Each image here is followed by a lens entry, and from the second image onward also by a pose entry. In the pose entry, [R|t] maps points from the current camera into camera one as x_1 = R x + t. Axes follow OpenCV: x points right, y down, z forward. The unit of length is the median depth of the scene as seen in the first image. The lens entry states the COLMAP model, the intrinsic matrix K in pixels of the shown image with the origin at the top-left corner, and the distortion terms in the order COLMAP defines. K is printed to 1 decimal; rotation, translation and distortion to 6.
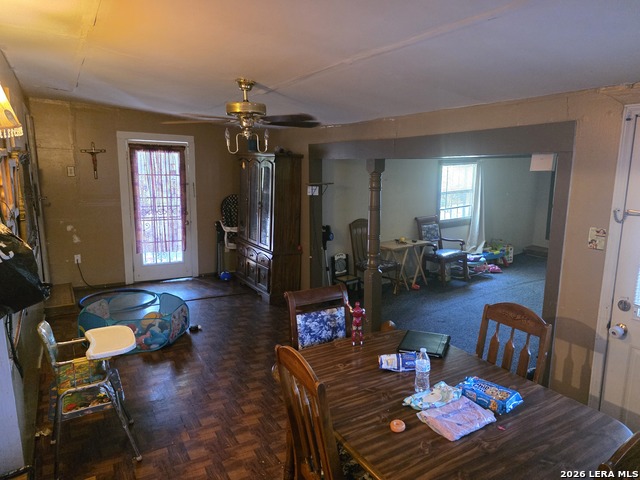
lens RADIAL K [[419.1, 0, 320.2], [0, 419.1, 239.2], [0, 0, 1]] dist [0.008079, -0.003215]
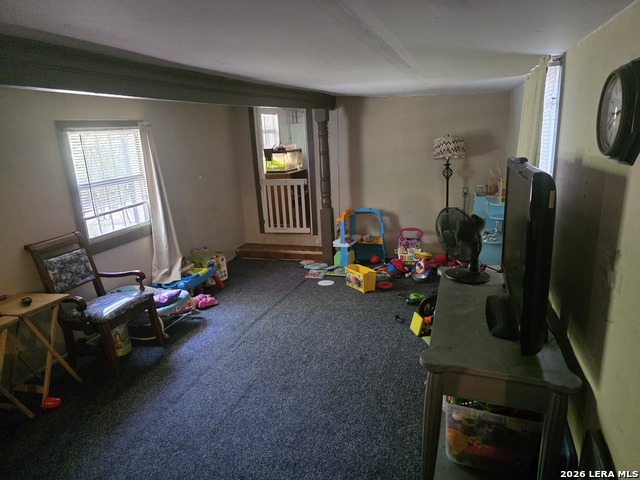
lens RADIAL K [[419.1, 0, 318.8], [0, 419.1, 241.3], [0, 0, 1]] dist [0.008079, -0.003215]
pose [[0.761434, -0.191413, 0.619338, 0.183417], [0.173761, 0.980715, 0.089473, -0.040718], [-0.624520, 0.039489, 0.780010, 0.427000]]
